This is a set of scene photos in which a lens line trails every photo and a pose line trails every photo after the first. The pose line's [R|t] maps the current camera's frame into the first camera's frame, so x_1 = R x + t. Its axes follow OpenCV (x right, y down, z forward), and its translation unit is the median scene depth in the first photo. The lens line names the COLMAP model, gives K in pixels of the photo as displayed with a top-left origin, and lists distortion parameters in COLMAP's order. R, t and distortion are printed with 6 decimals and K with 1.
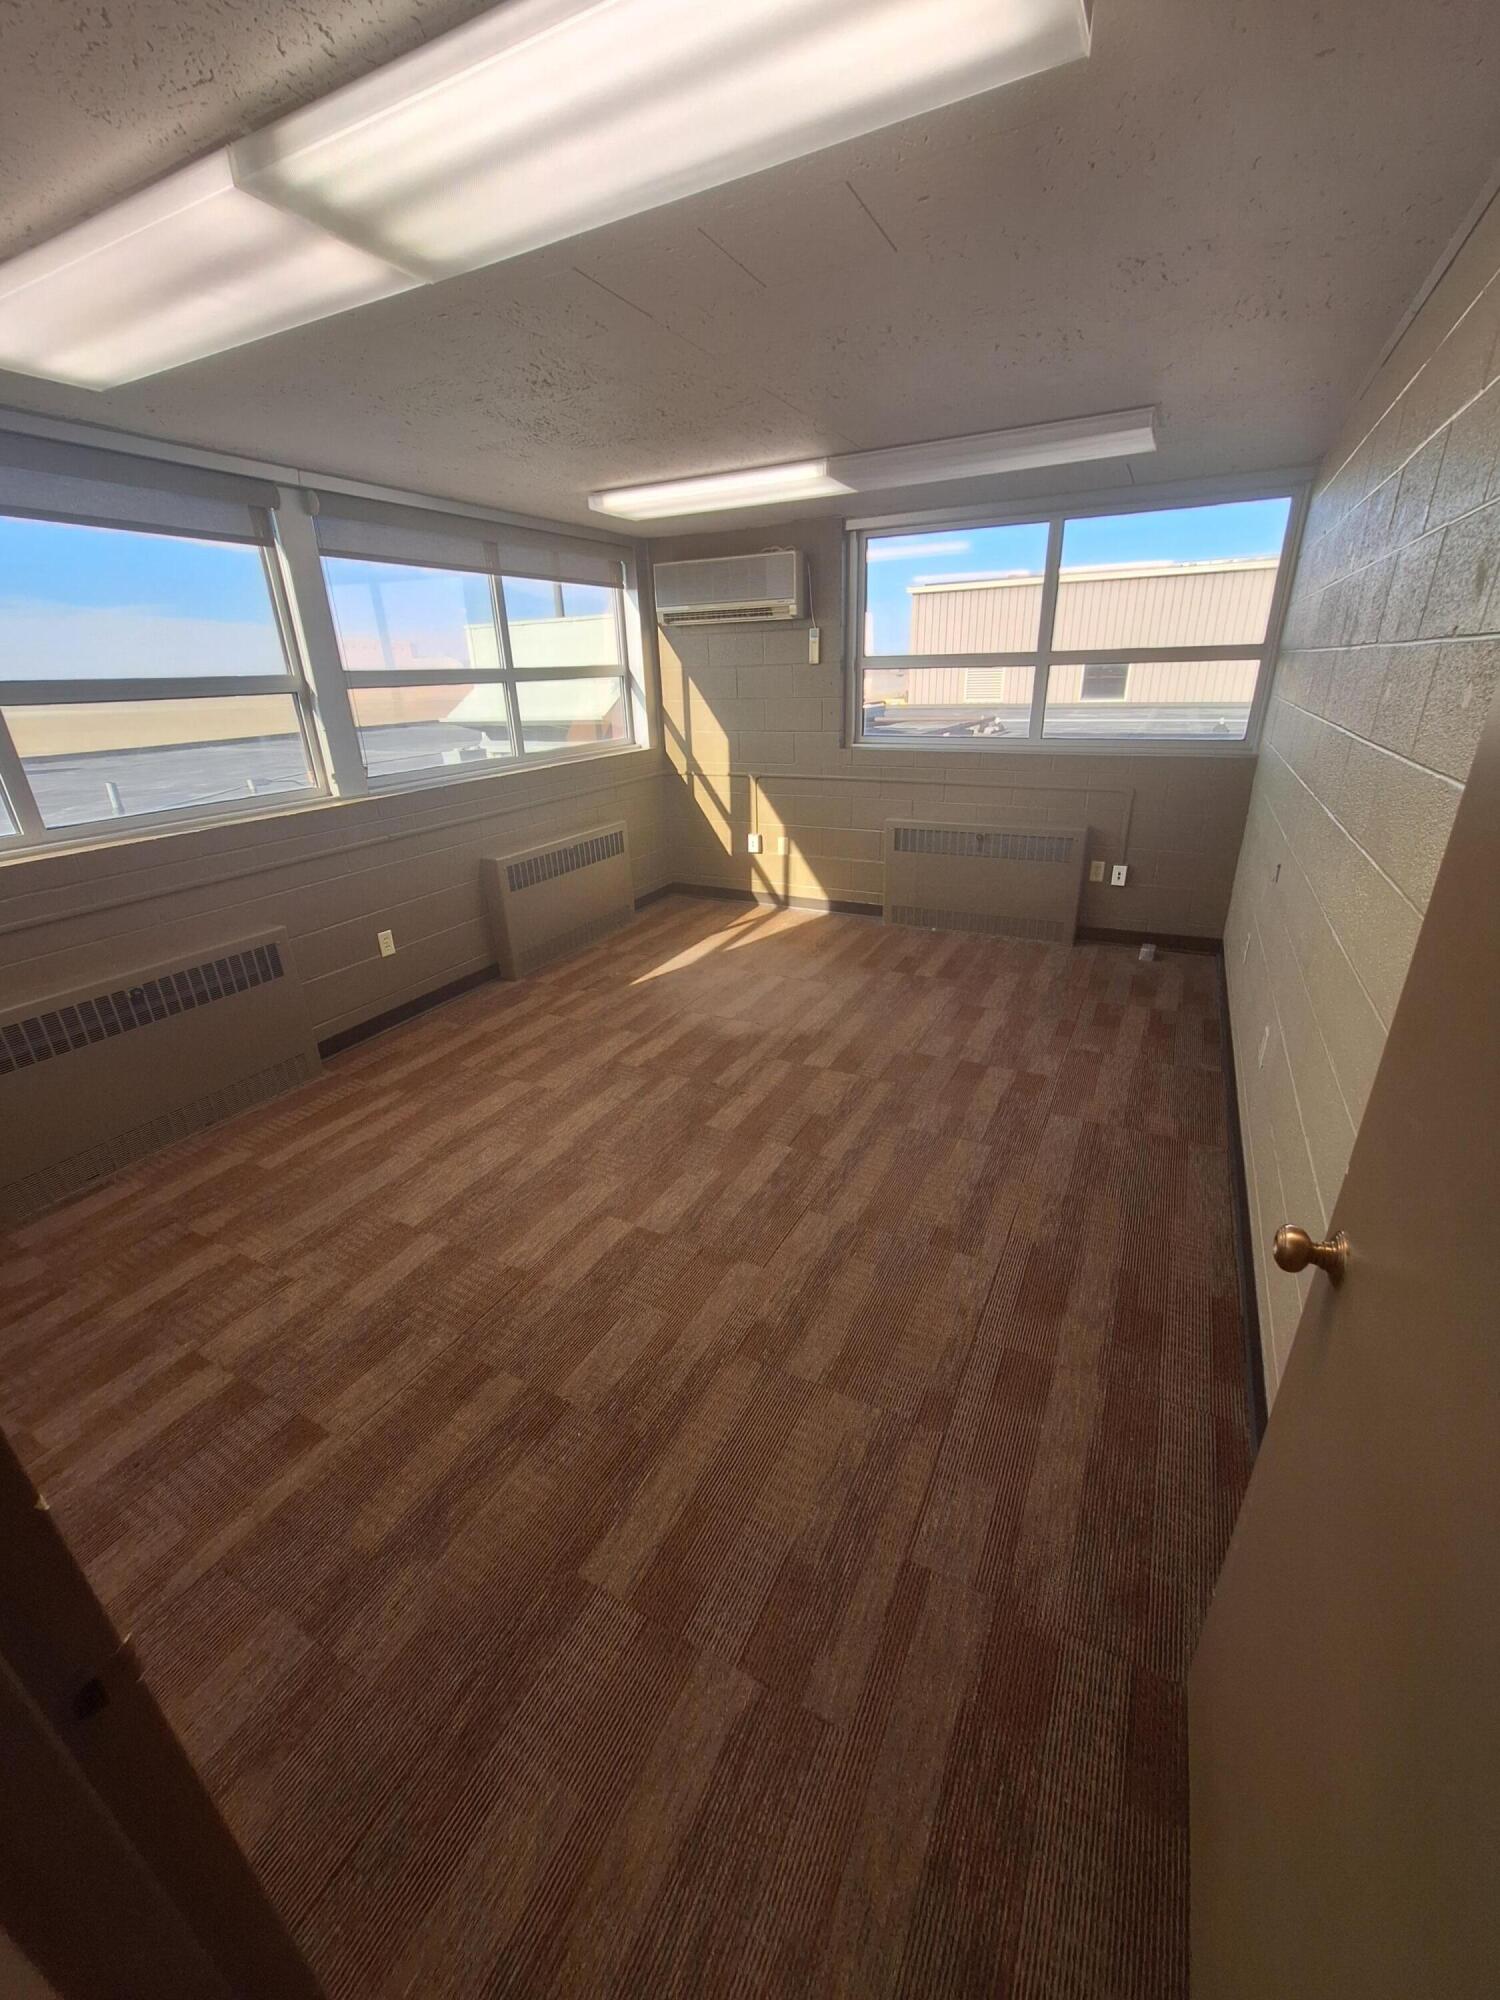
lens RADIAL K [[790.6, 0, 750.0], [0, 790.6, 1000.0], [0, 0, 1]] dist [-0.005940, 0.000068]
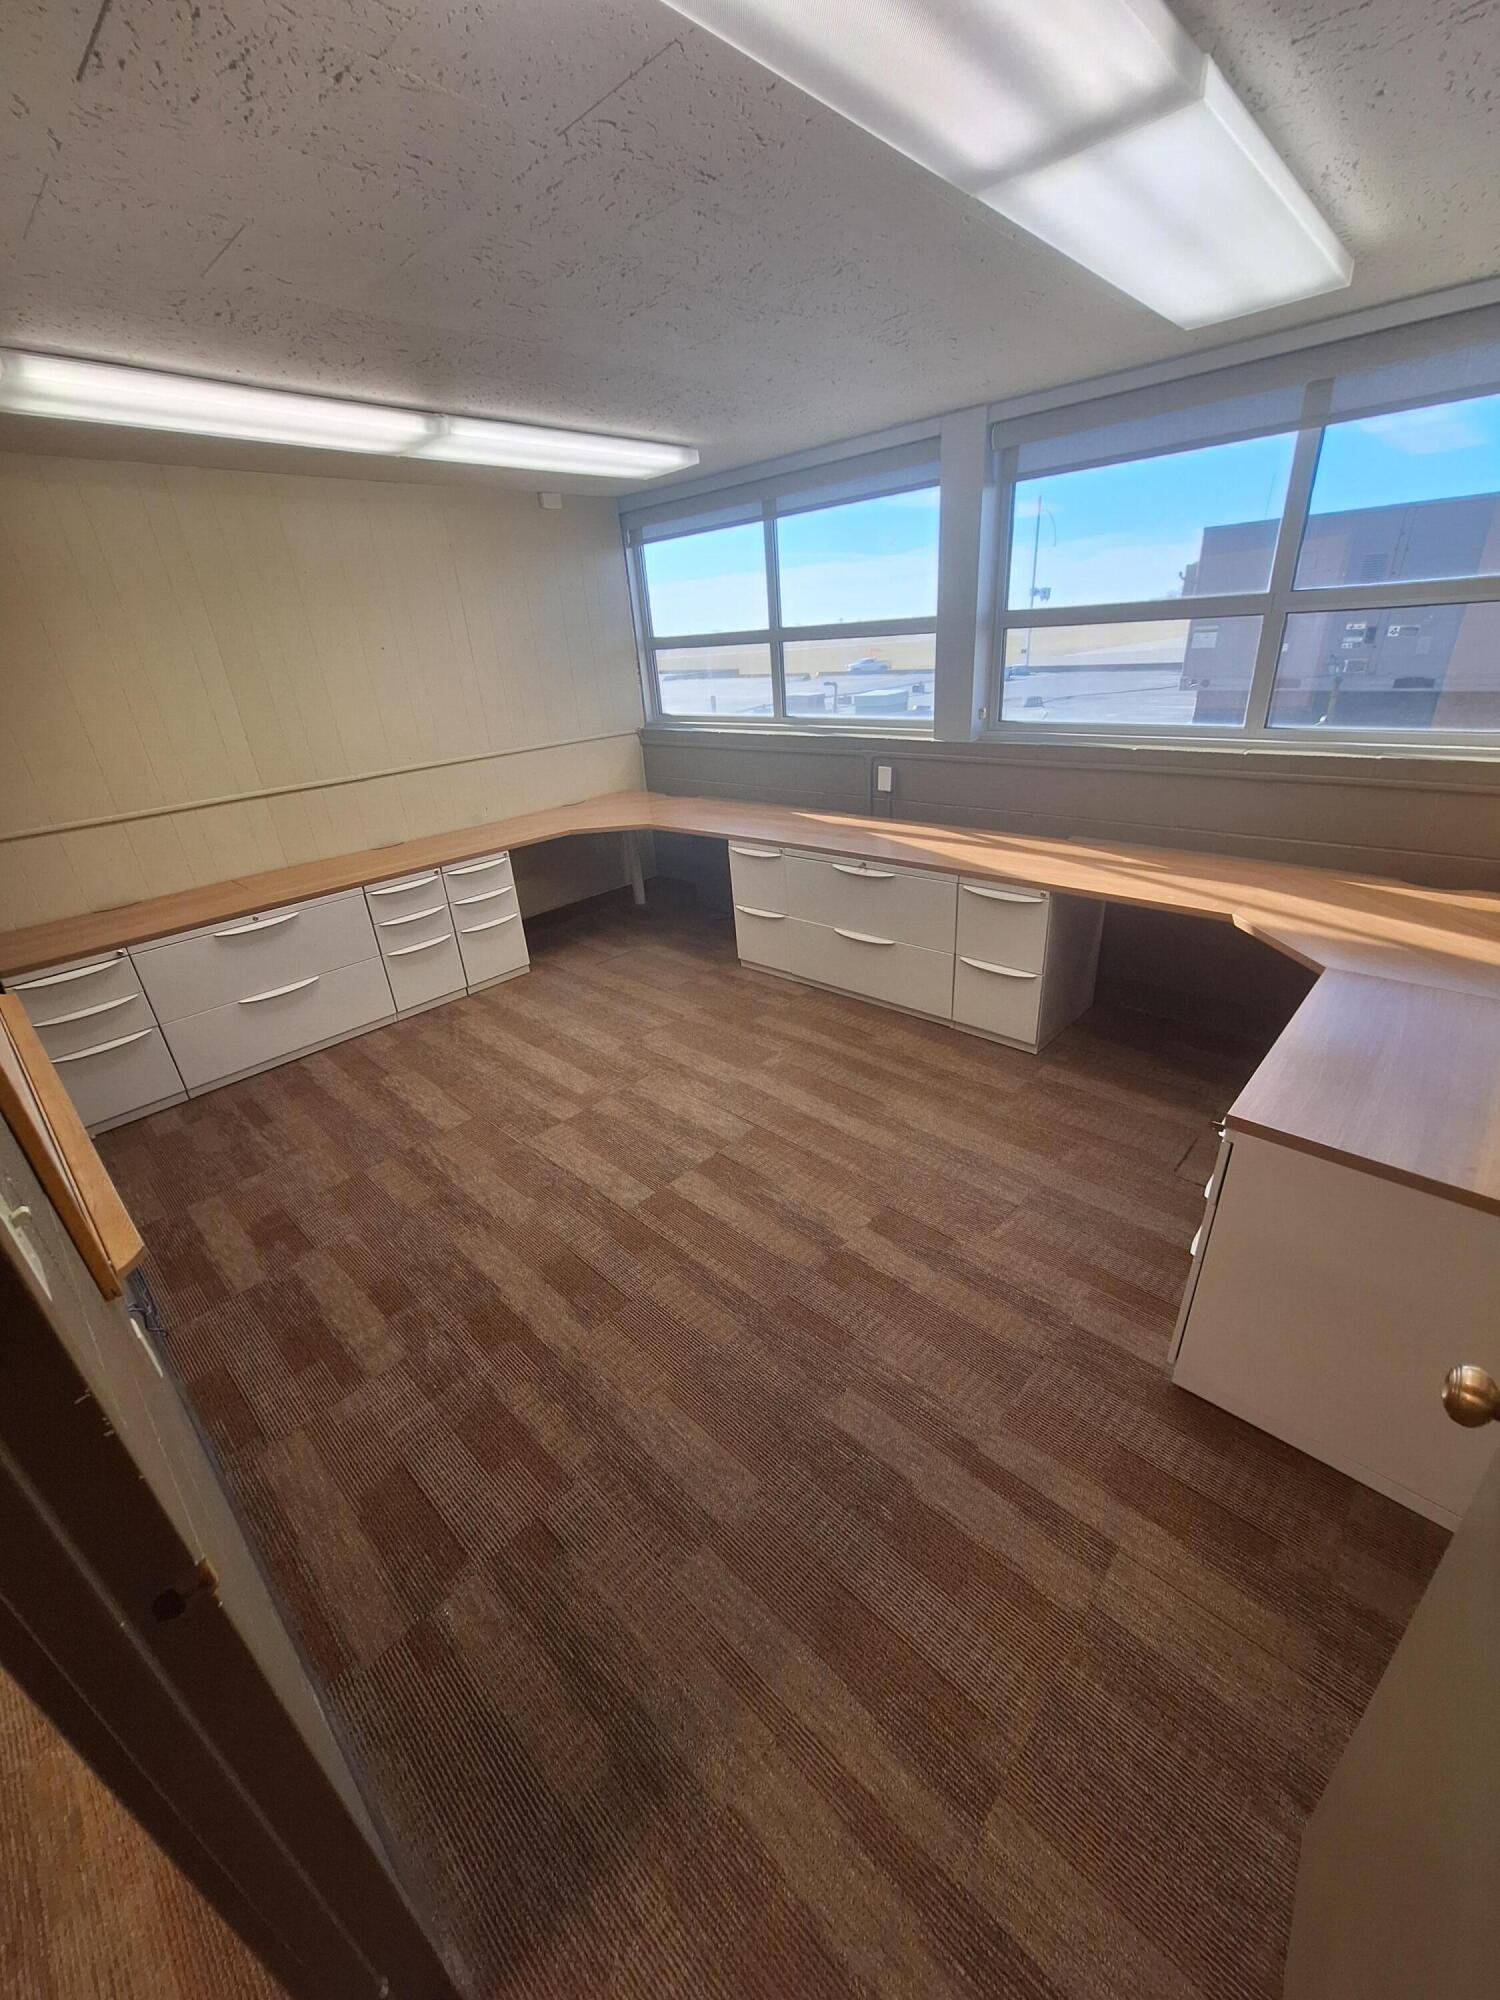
lens RADIAL K [[790.6, 0, 750.0], [0, 790.6, 1000.0], [0, 0, 1]] dist [-0.005940, 0.000068]
pose [[-0.280794, 0.450292, -0.847580, 0.802620], [-0.302662, 0.796505, 0.523426, -0.579227], [0.910797, 0.403505, -0.087368, 1.288571]]
